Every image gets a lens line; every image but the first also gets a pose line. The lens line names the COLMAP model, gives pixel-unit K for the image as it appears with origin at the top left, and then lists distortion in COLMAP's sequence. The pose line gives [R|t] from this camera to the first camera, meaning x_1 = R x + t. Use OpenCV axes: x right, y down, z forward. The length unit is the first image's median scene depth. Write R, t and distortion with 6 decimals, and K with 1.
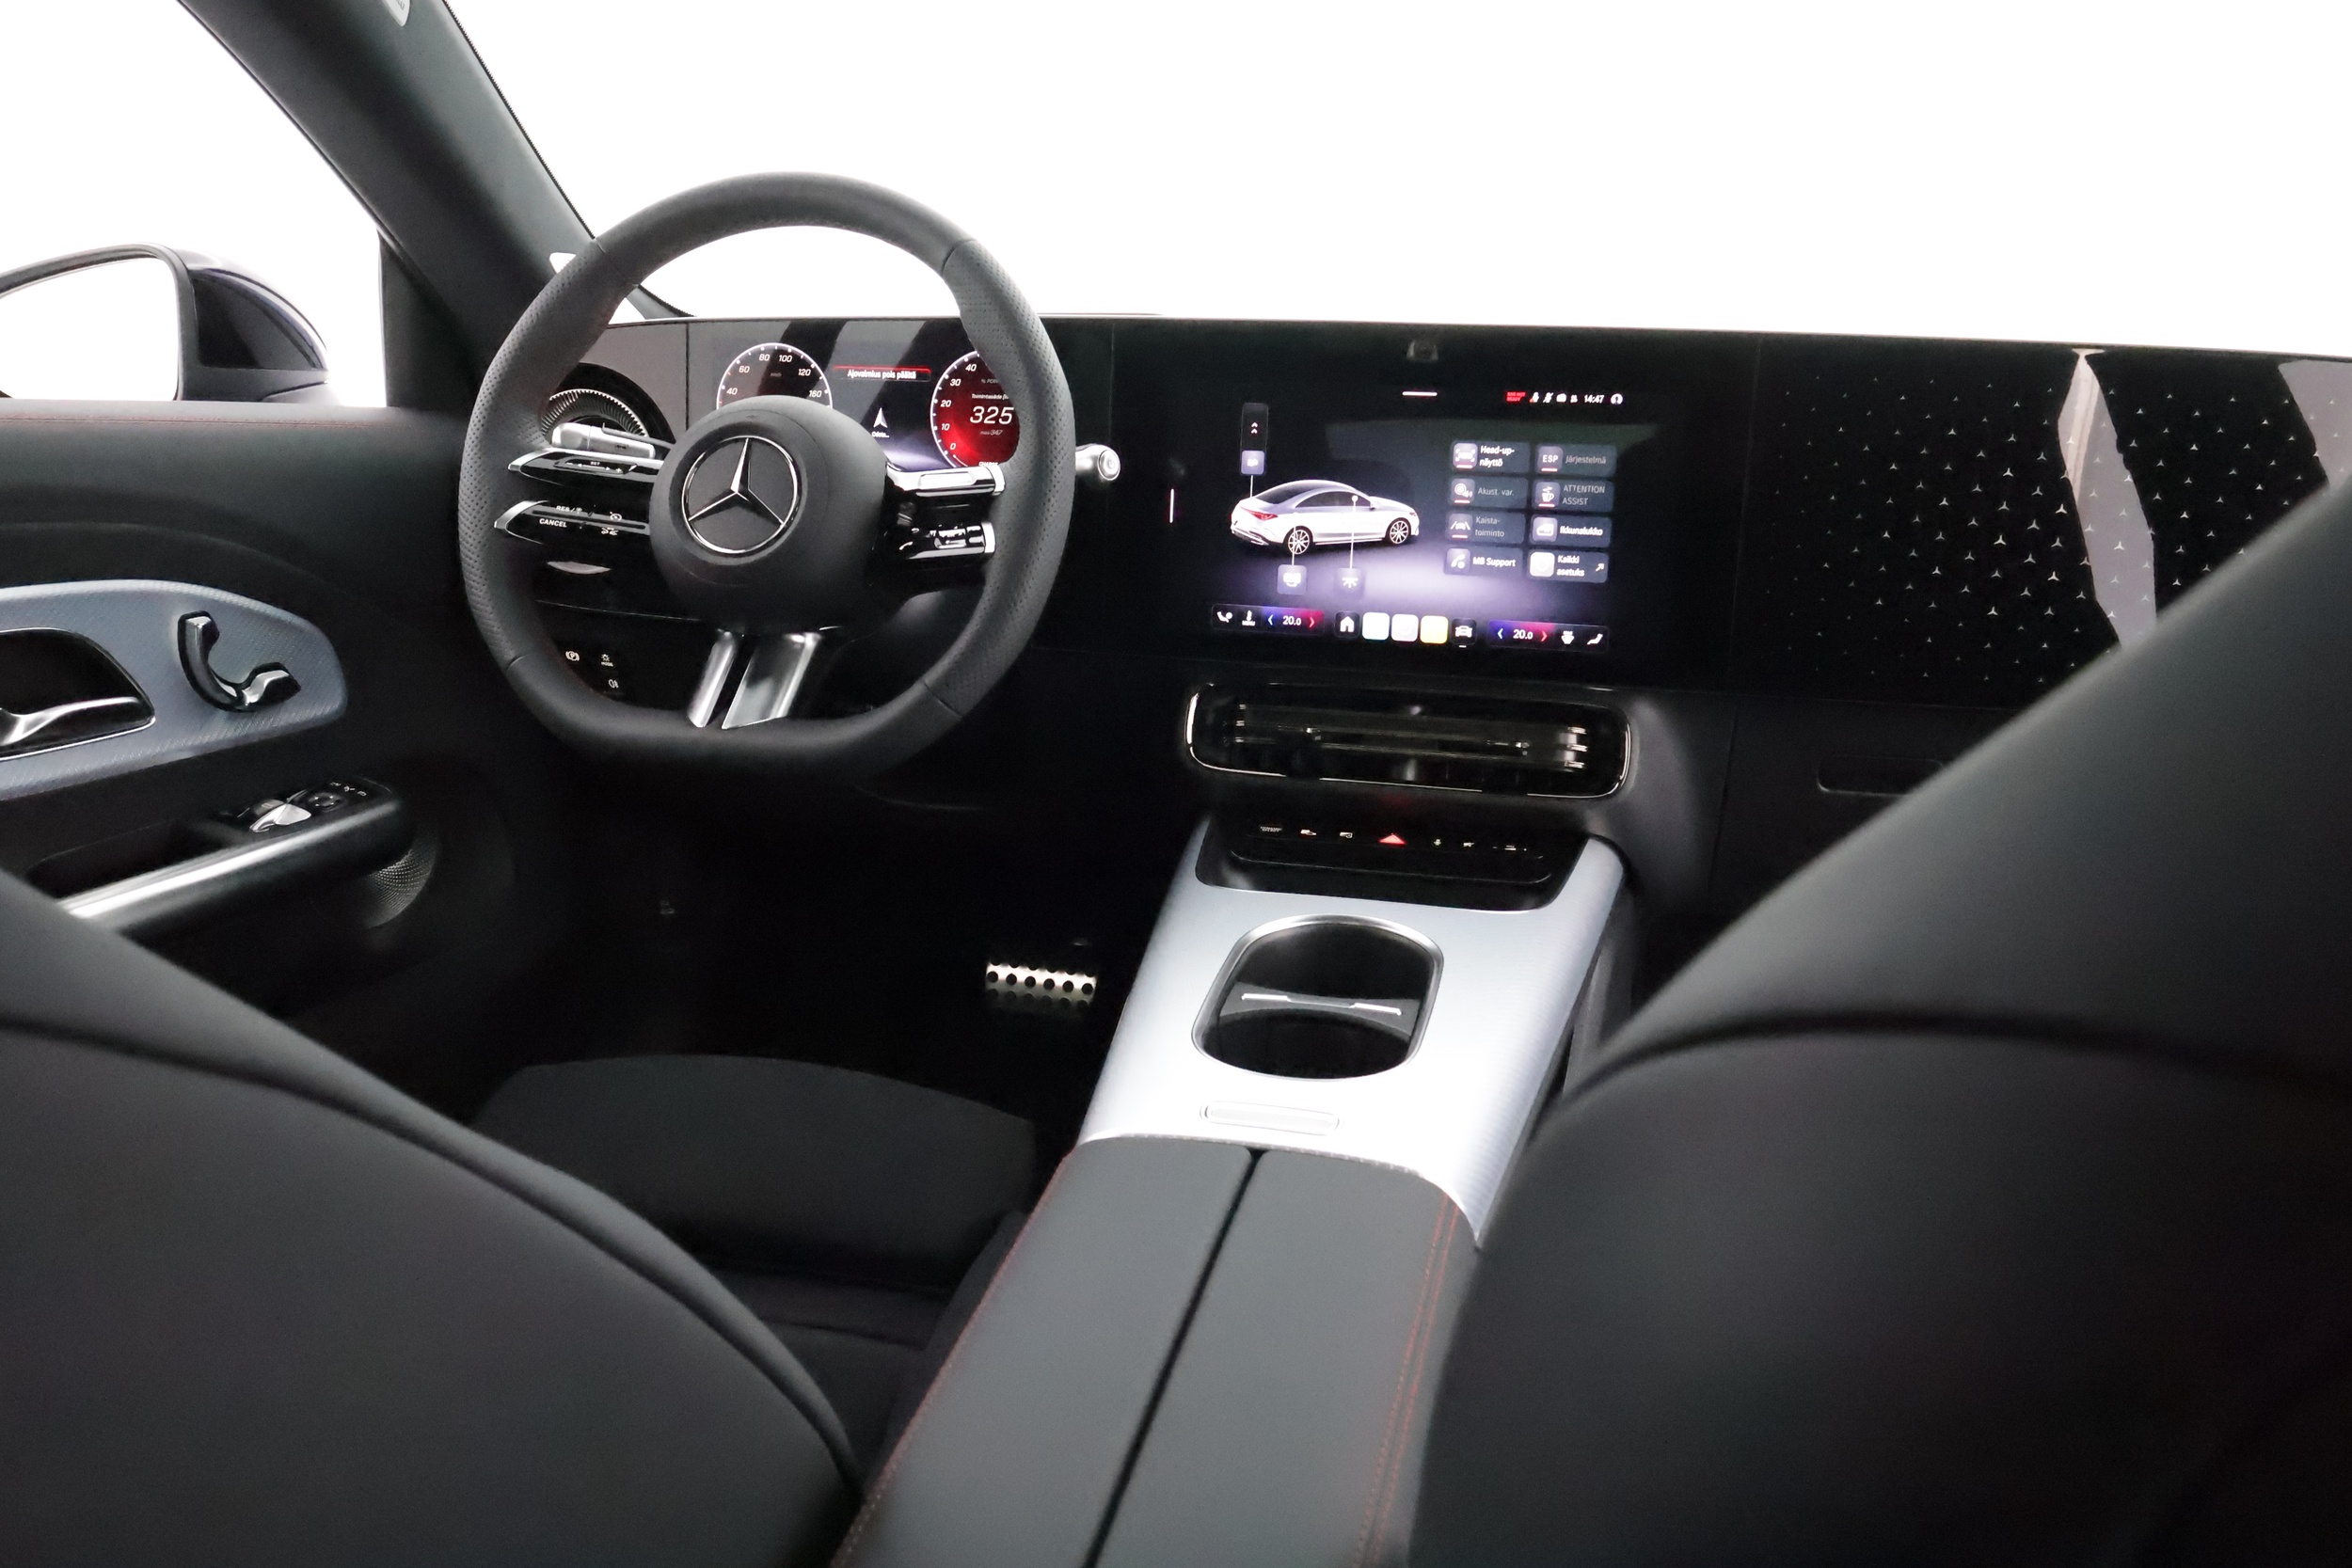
lens RADIAL K [[1849.8, 0, 1176.0], [0, 1849.8, 784.0], [0, 0, 1]] dist [-0.002694, 0.004071]
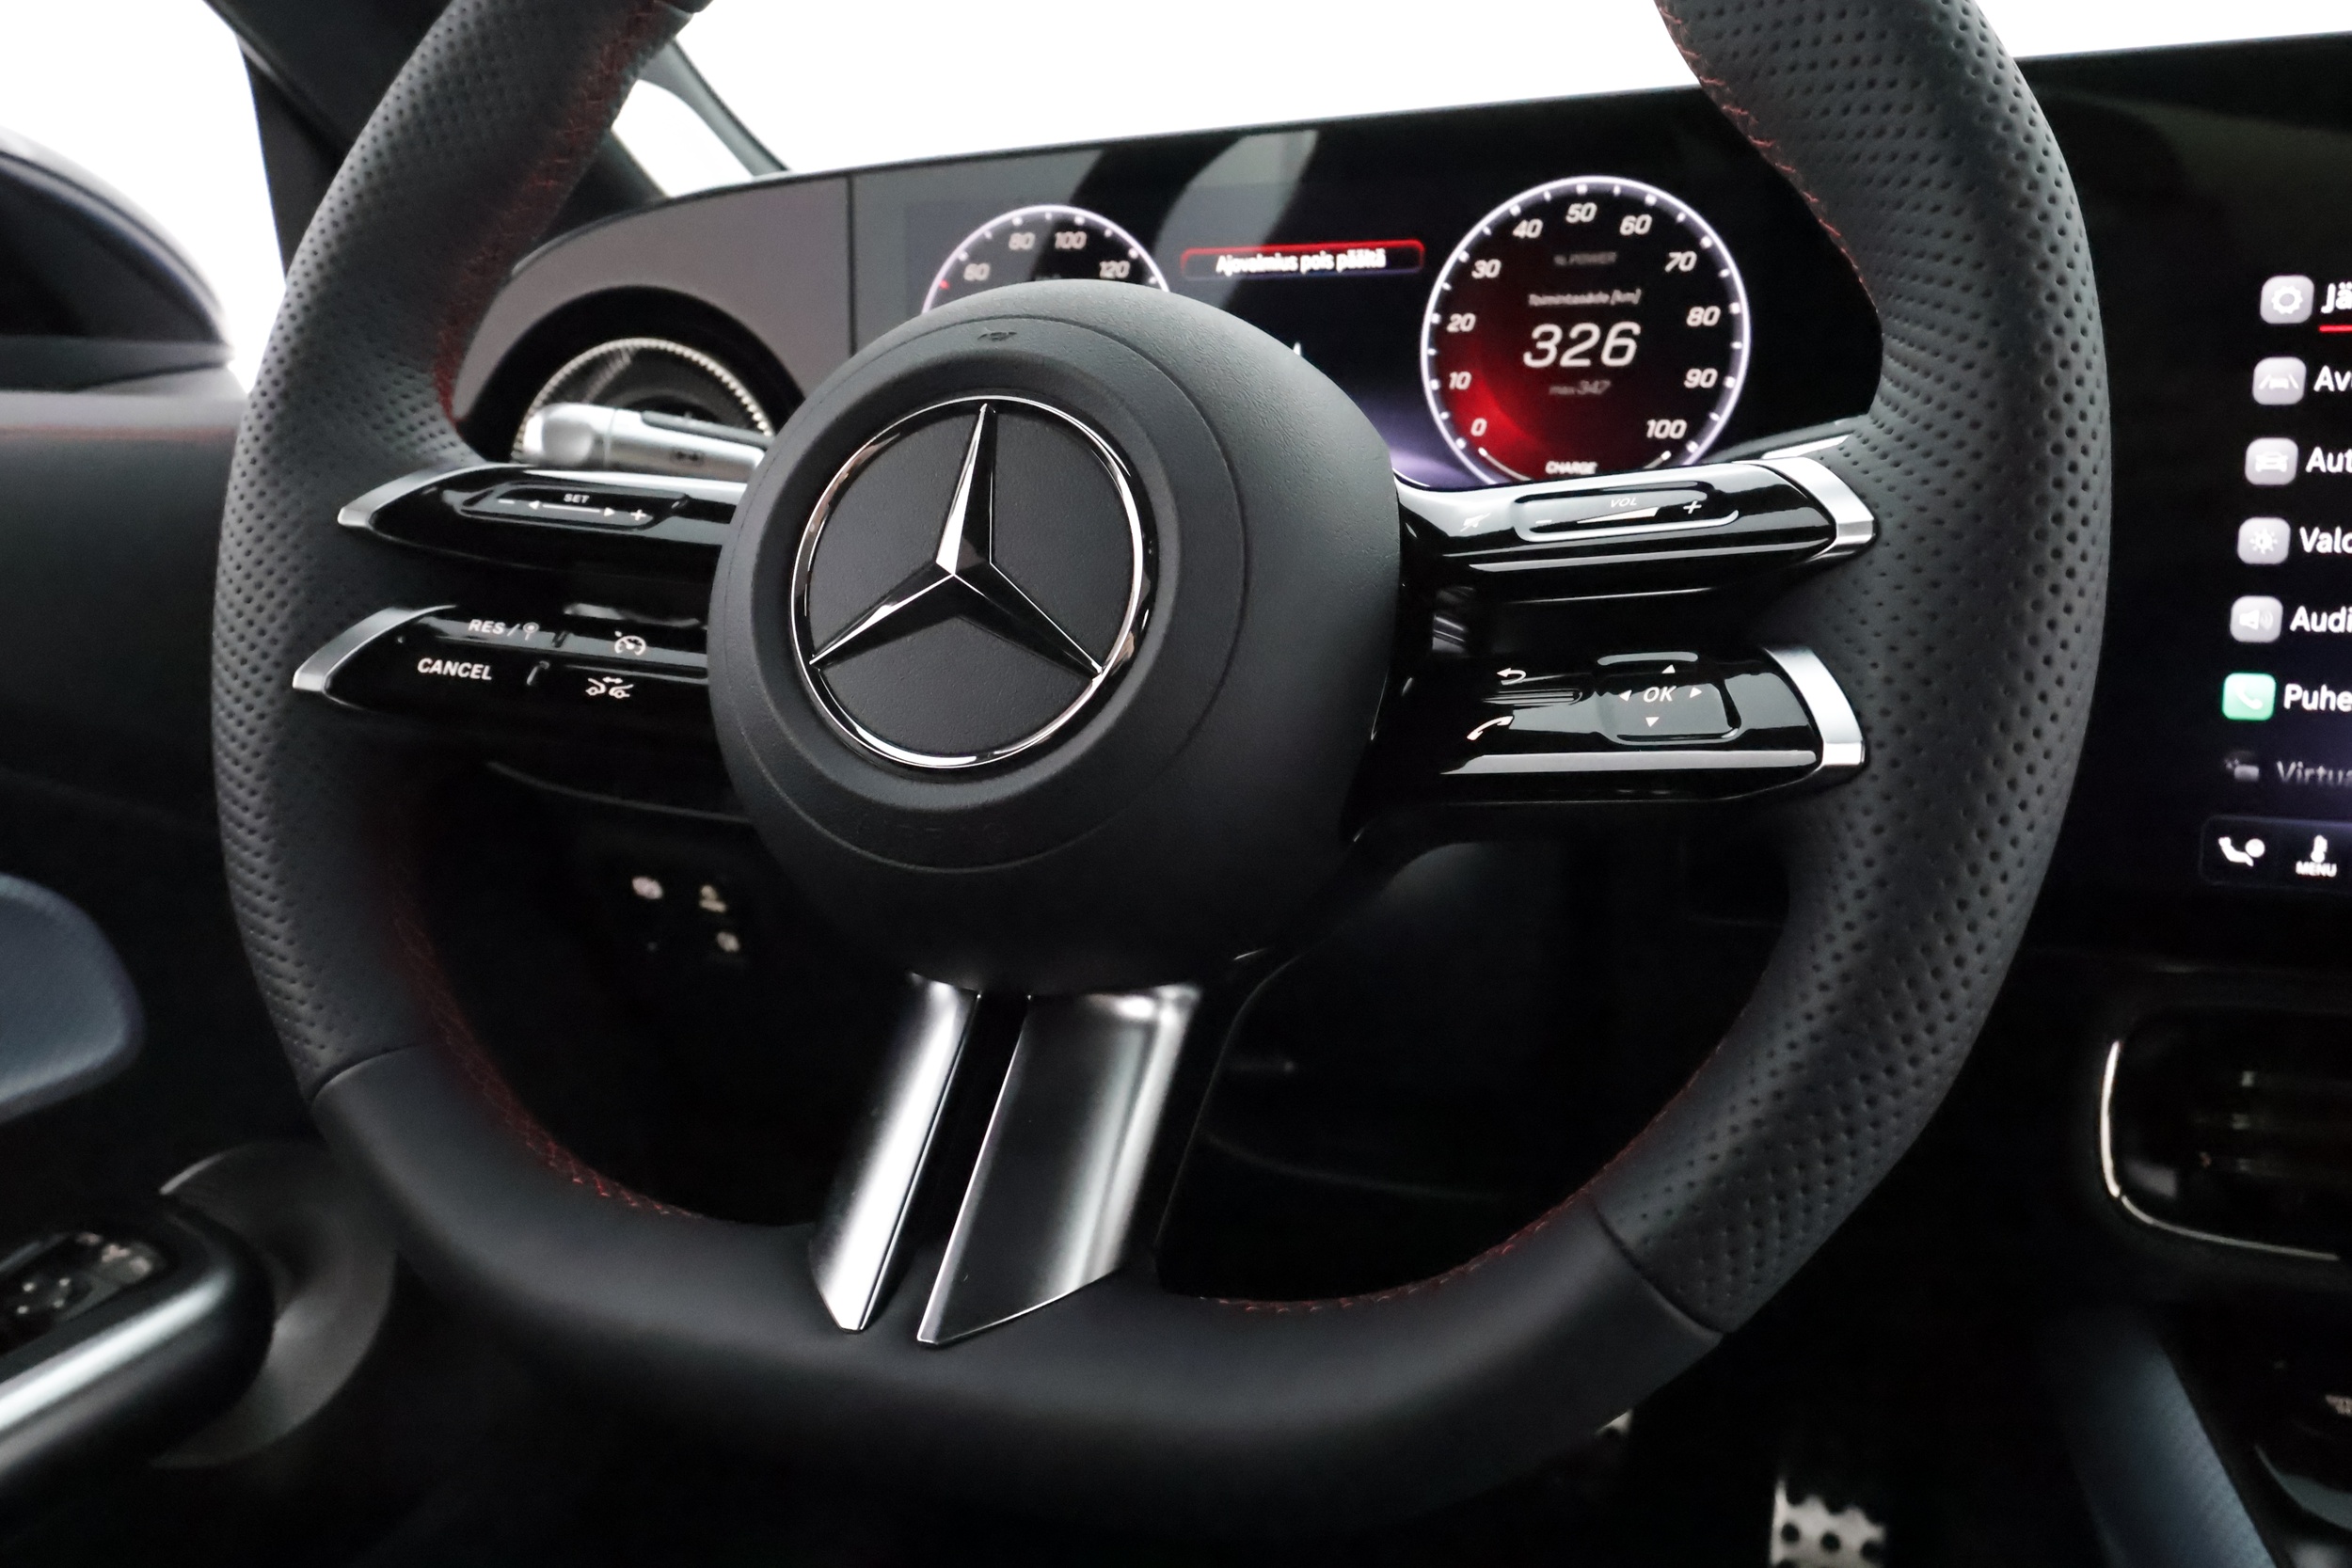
lens RADIAL K [[1849.8, 0, 1176.0], [0, 1849.8, 784.0], [0, 0, 1]] dist [-0.002694, 0.004071]
pose [[0.991659, -0.014590, -0.128057, -0.142378], [0.013164, 0.999842, -0.011978, -0.104705], [0.128212, 0.010193, 0.991694, 0.616226]]
